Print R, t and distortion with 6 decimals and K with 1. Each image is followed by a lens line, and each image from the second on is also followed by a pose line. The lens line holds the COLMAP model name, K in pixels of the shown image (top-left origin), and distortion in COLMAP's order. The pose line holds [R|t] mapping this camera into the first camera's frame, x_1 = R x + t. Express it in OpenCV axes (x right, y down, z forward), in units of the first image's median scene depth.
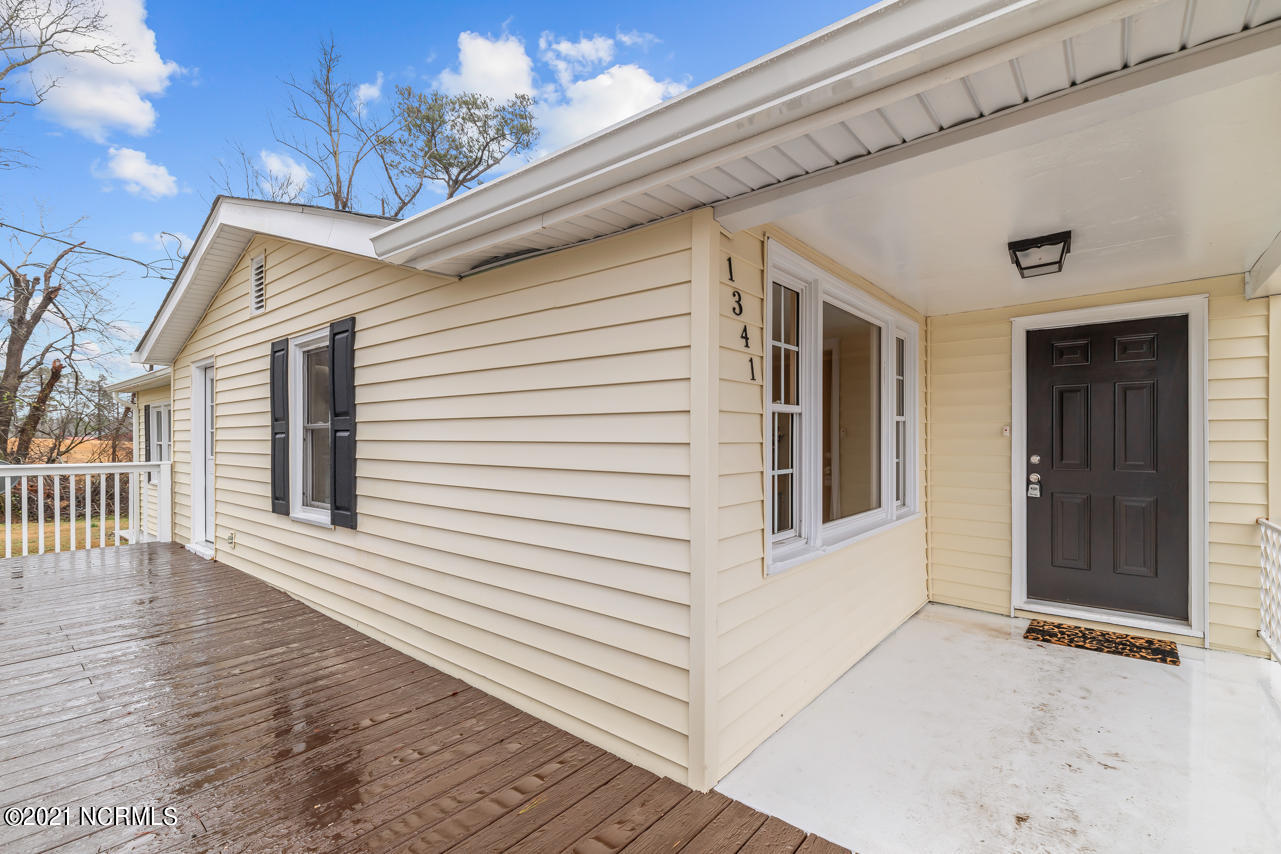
lens RADIAL K [[586.1, 0, 649.9], [0, 586.1, 437.2], [0, 0, 1]] dist [0.009522, -0.000788]
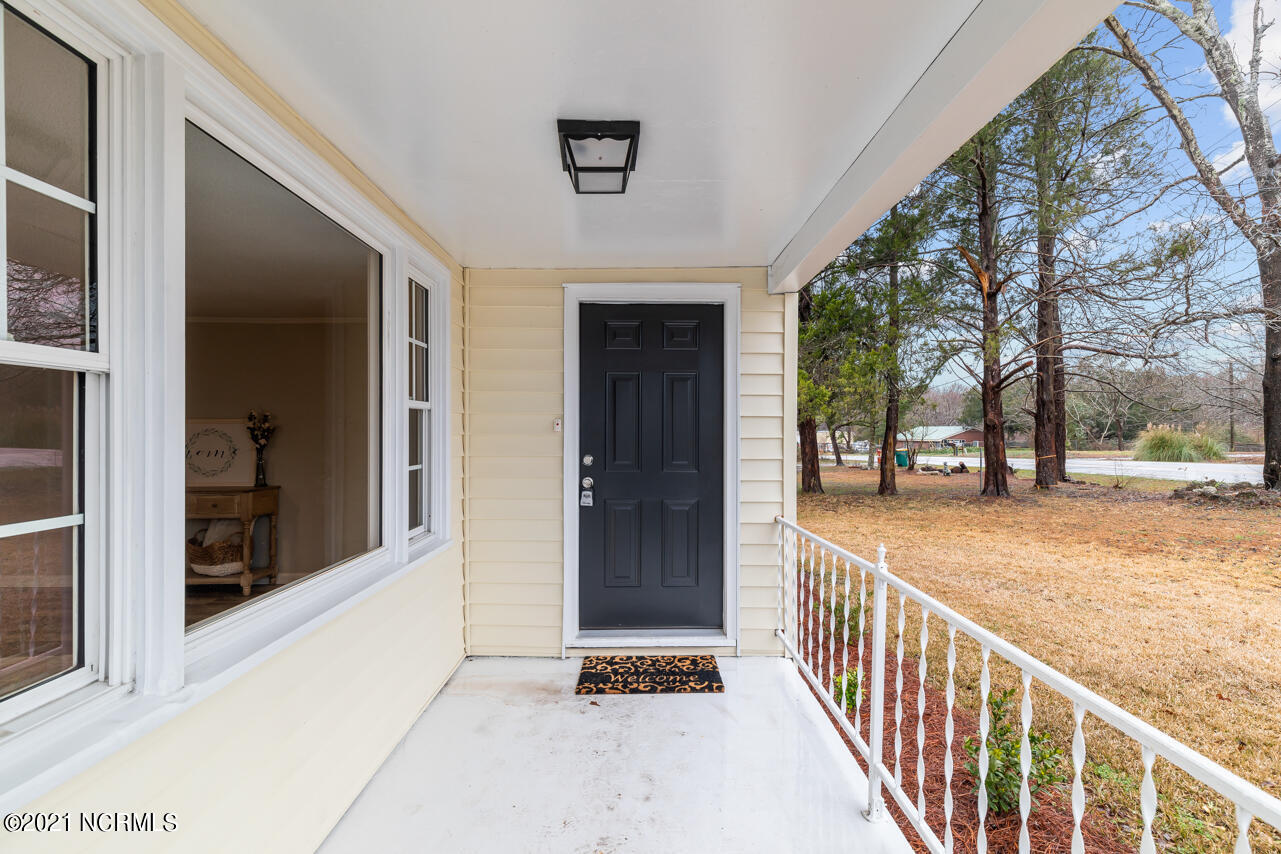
lens RADIAL K [[565.9, 0, 648.9], [0, 565.9, 436.9], [0, 0, 1]] dist [0.002704, 0.000171]
pose [[0.766308, -0.001698, 0.642471, 0.231412], [-0.003550, 0.999970, 0.006877, -0.000909], [-0.642464, -0.007551, 0.766279, 0.371506]]
